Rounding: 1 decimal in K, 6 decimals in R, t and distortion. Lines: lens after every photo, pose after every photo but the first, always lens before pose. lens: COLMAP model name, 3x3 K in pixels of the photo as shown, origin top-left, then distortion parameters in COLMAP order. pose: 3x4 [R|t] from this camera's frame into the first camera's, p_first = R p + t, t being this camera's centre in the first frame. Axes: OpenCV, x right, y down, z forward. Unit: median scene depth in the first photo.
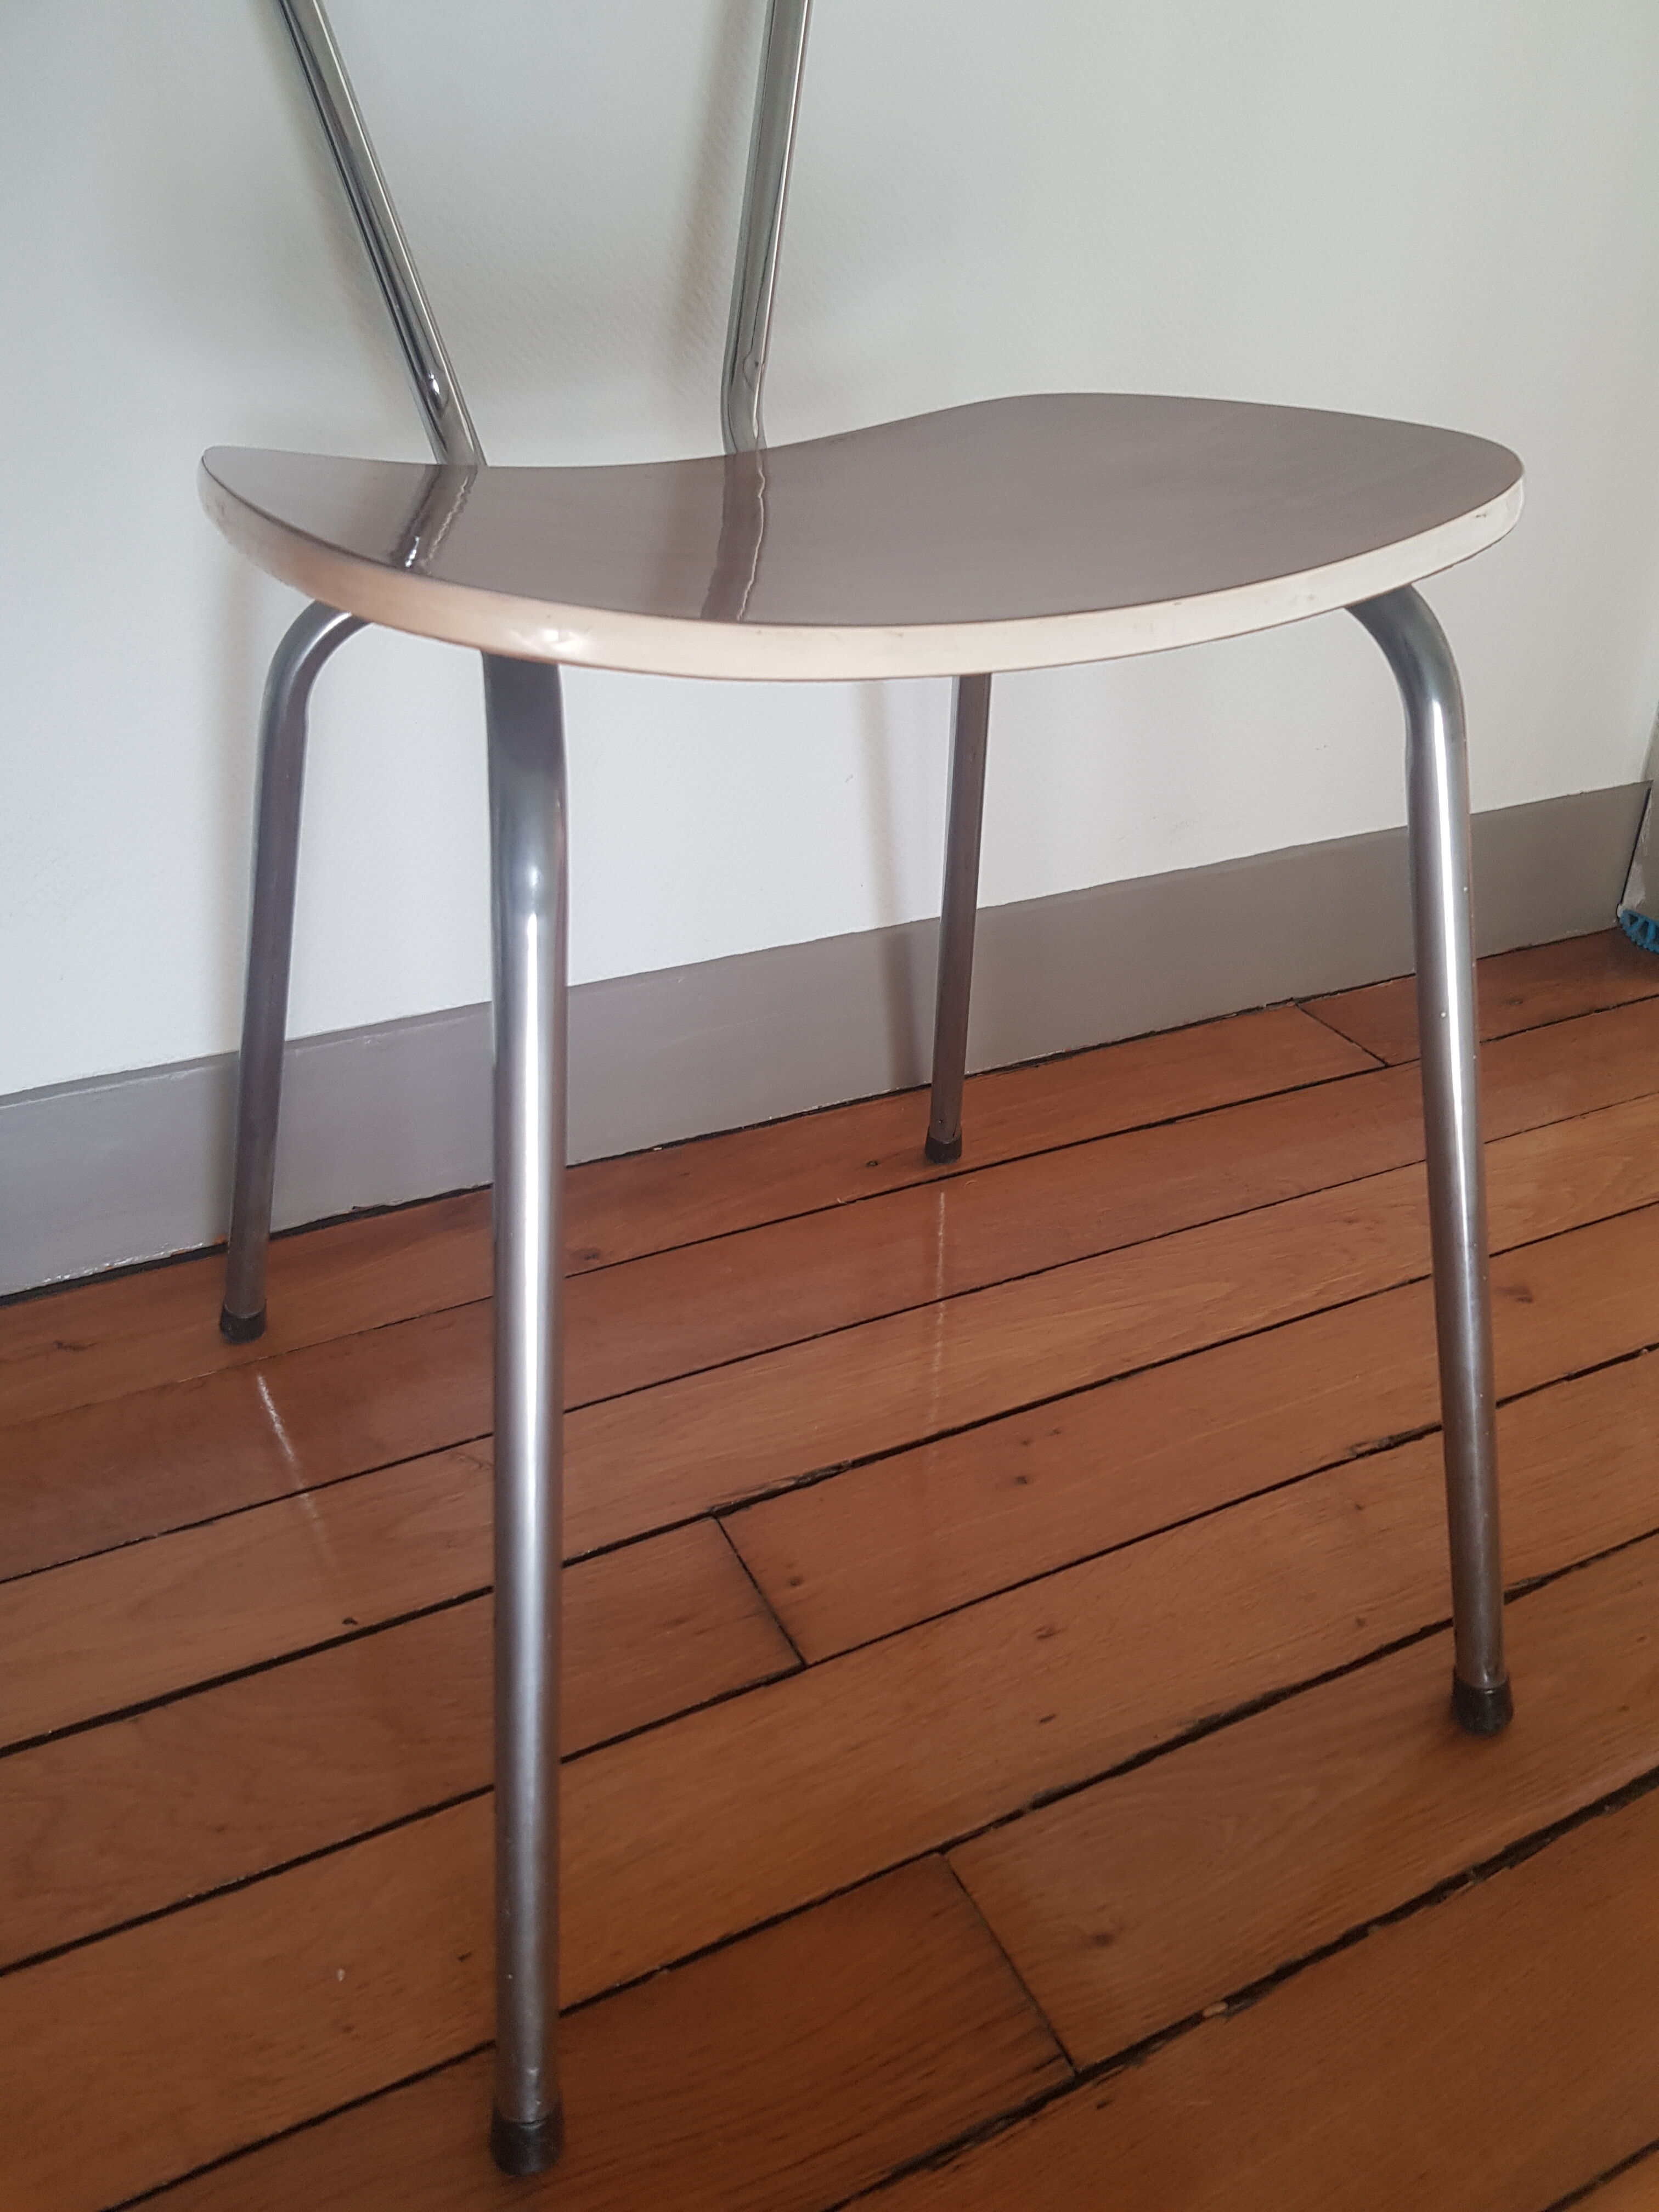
lens RADIAL K [[1665.5, 0, 823.8], [0, 1665.5, 1079.5], [0, 0, 1]] dist [0.072685, -0.141869]
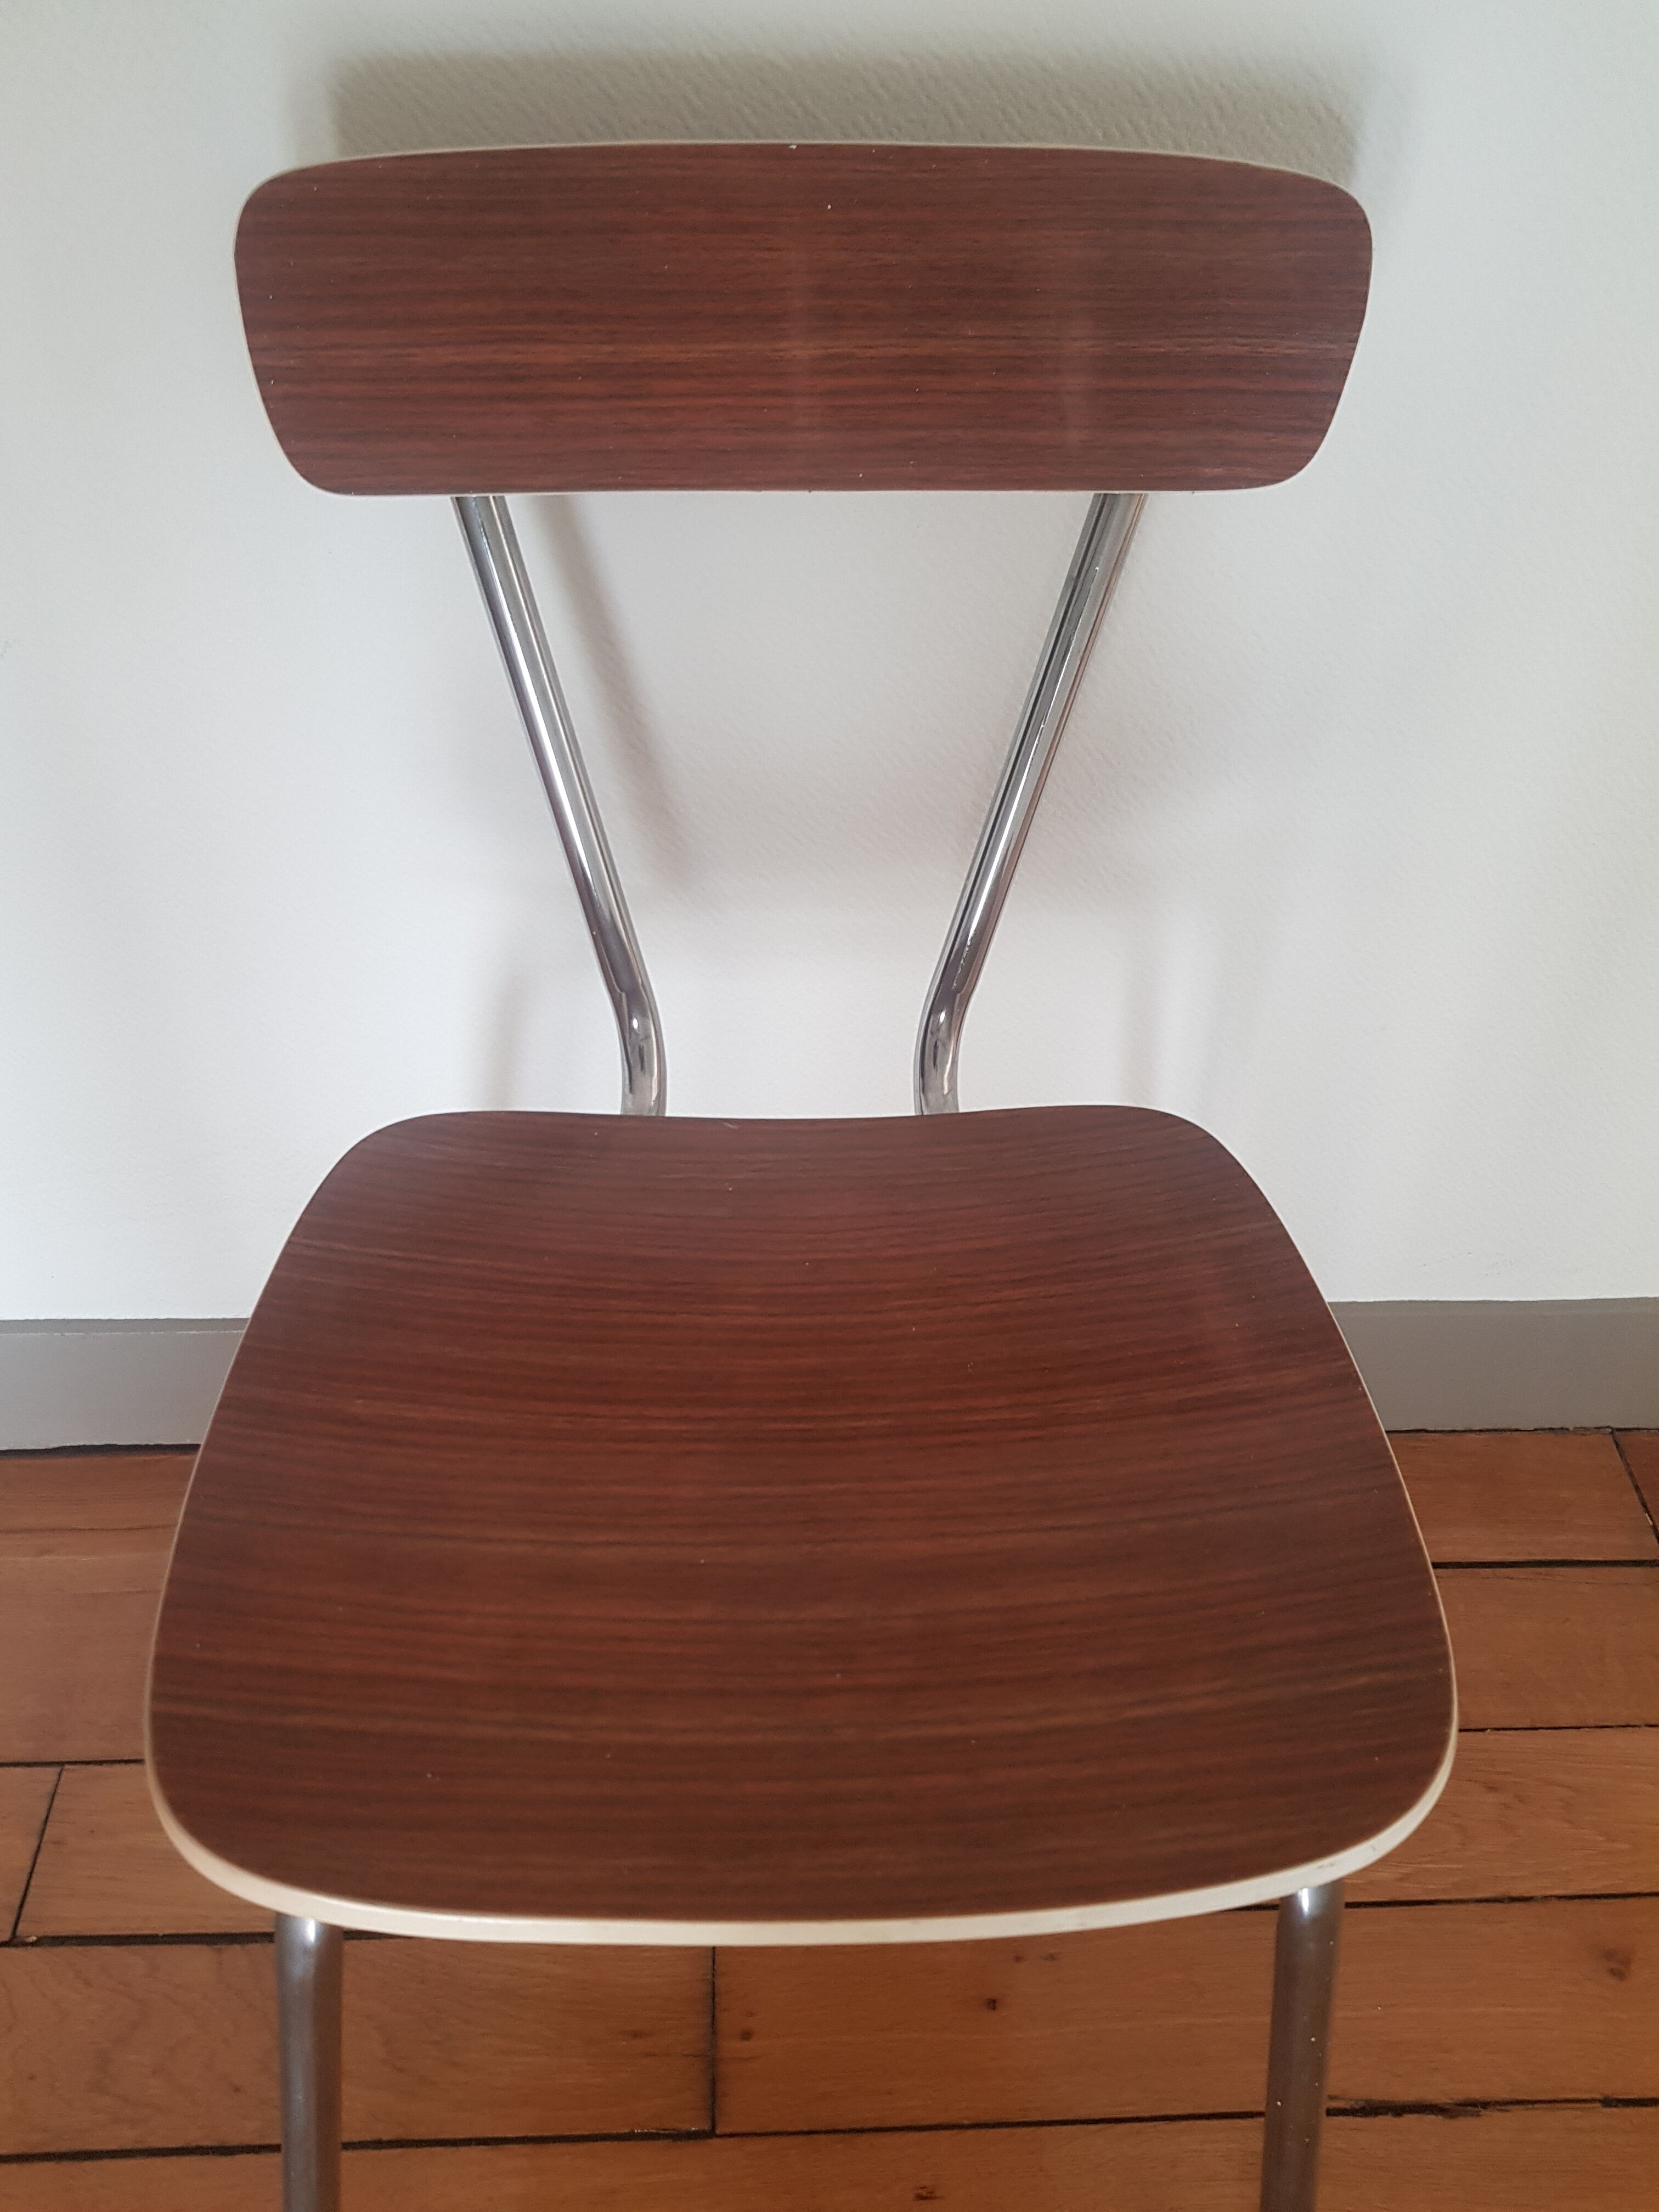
lens RADIAL K [[1678.3, 0, 829.5], [0, 1678.3, 1106.0], [0, 0, 1]] dist [0.027519, -0.050243]
pose [[0.914783, 0.281163, -0.290033, 0.190268], [-0.214110, 0.946337, 0.242079, -0.588019], [0.342533, -0.159351, 0.925893, 0.067330]]
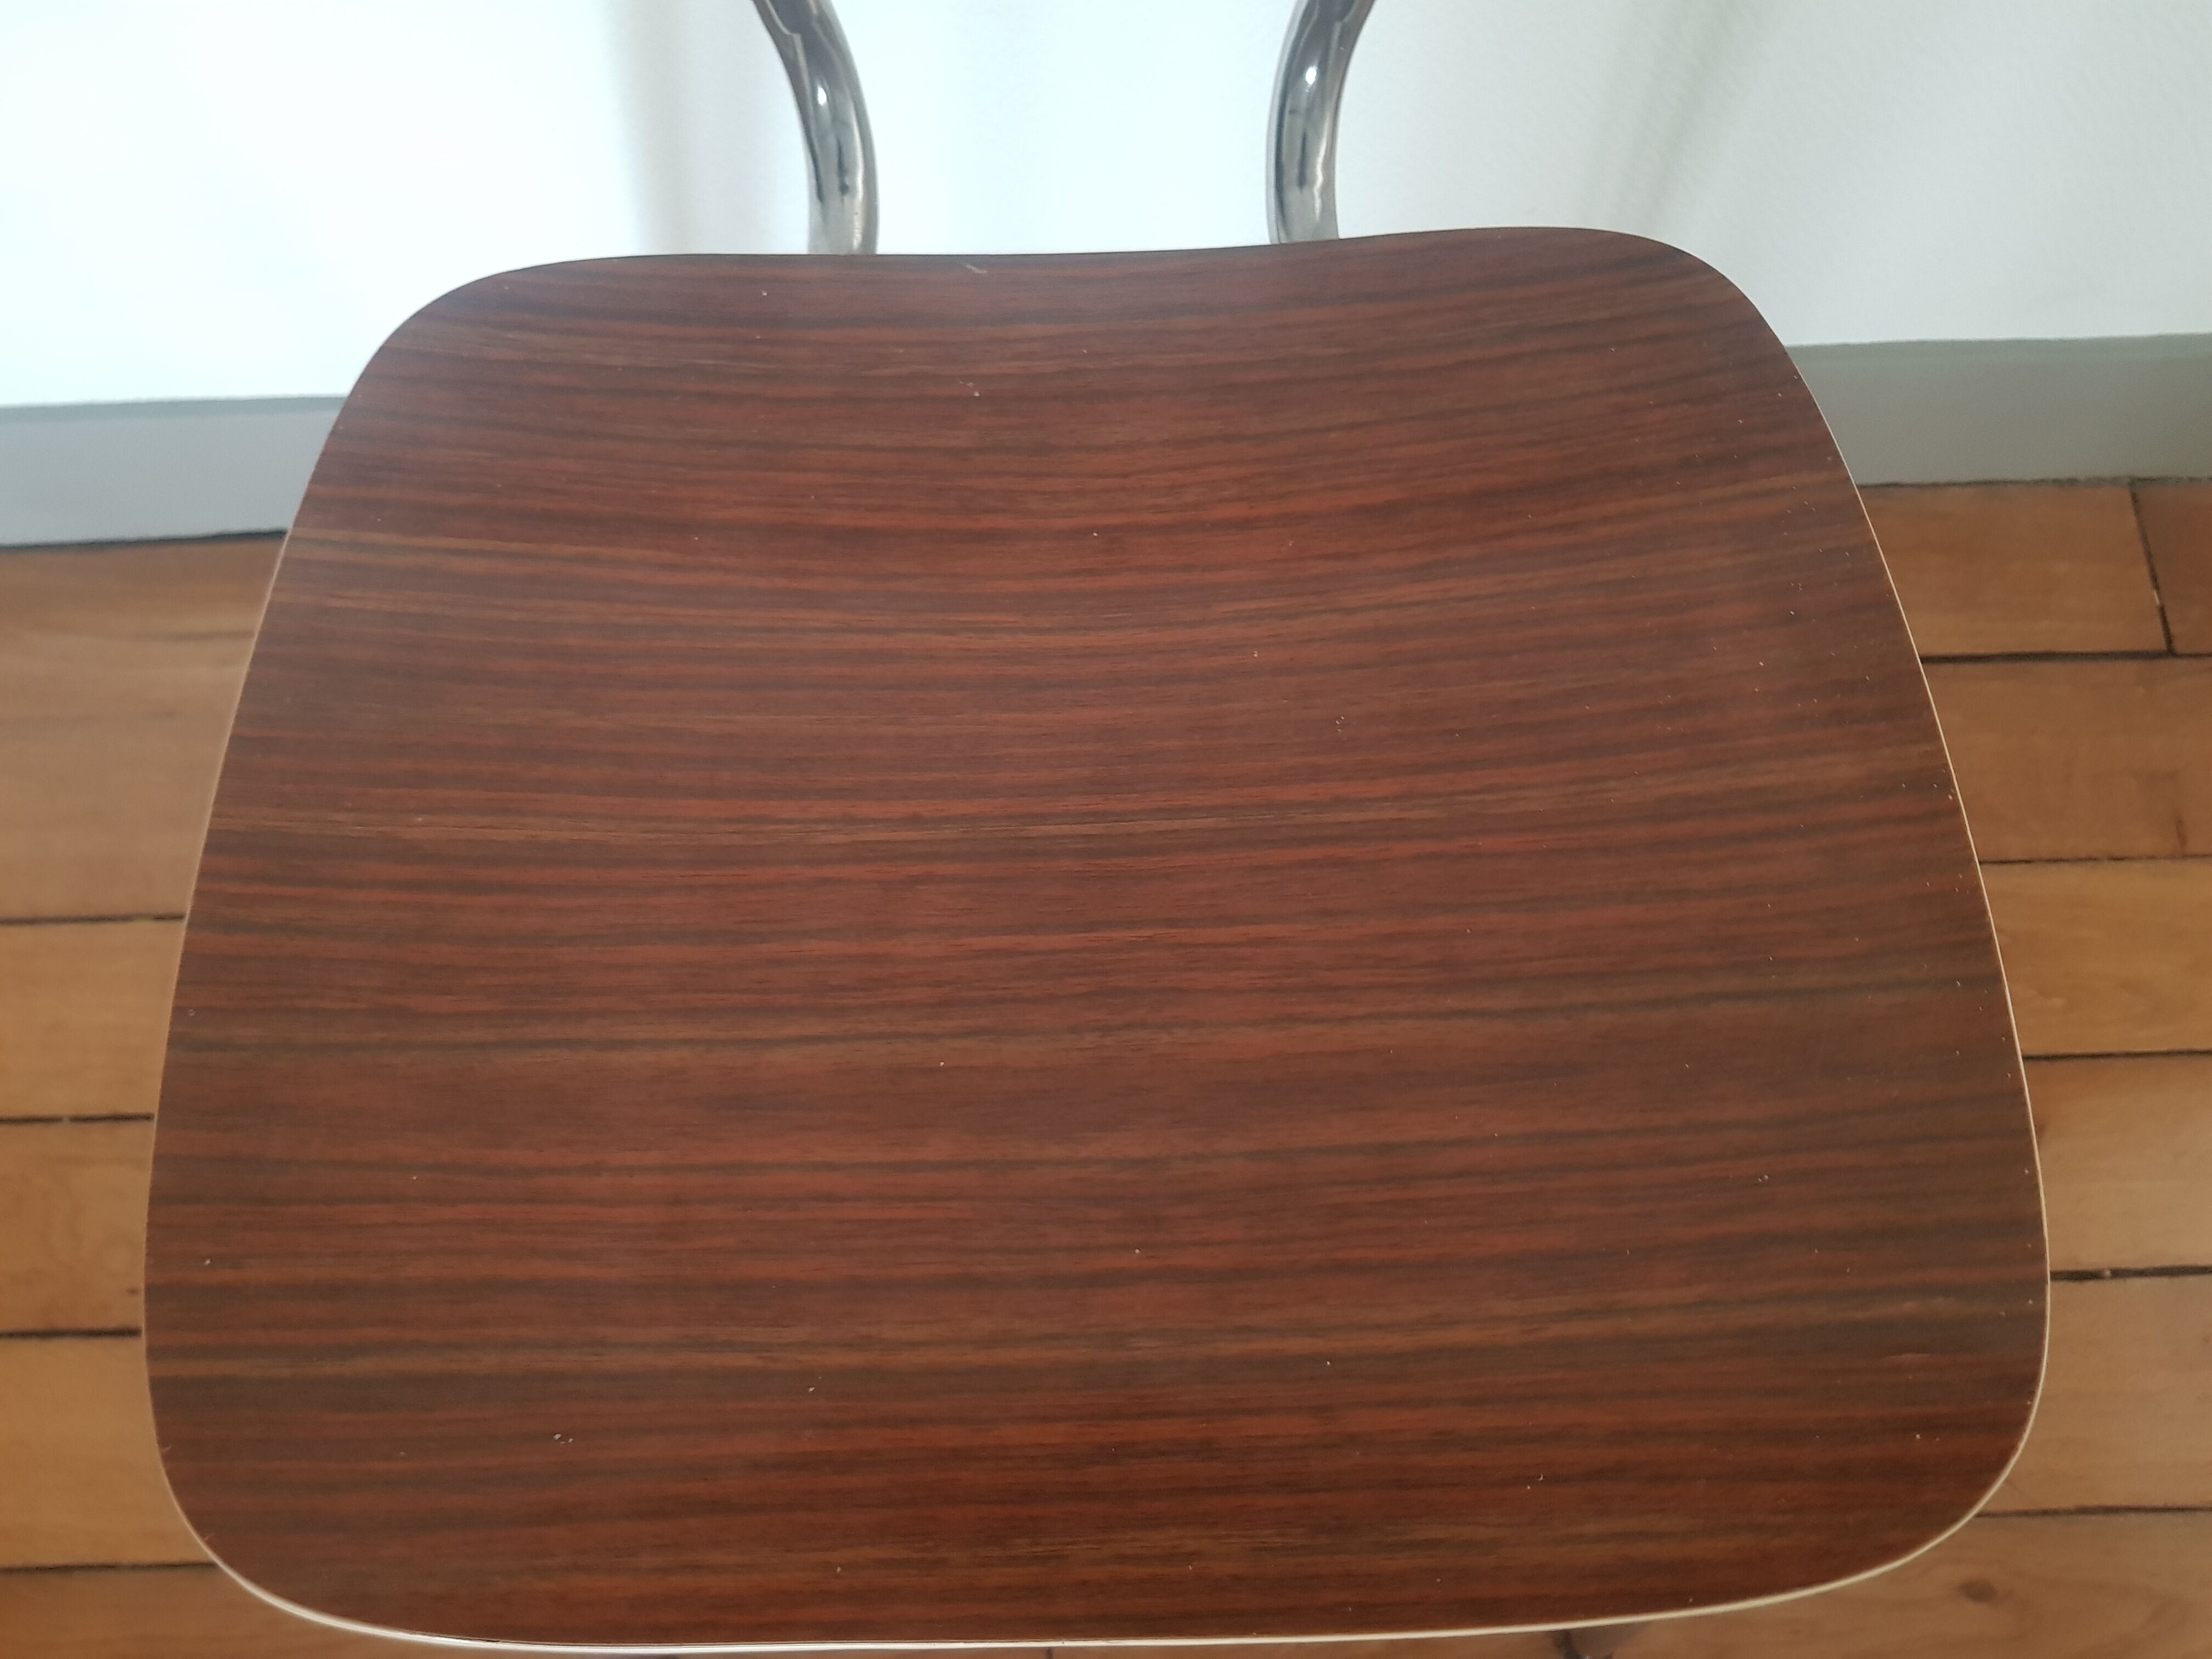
lens RADIAL K [[1720.6, 0, 1103.7], [0, 1720.6, 775.4], [0, 0, 1]] dist [0.024006, -0.064378]
pose [[0.910075, 0.382372, -0.159858, 0.078699], [-0.187542, 0.723921, 0.663902, -0.625464], [0.369582, -0.574221, 0.730534, 0.380688]]
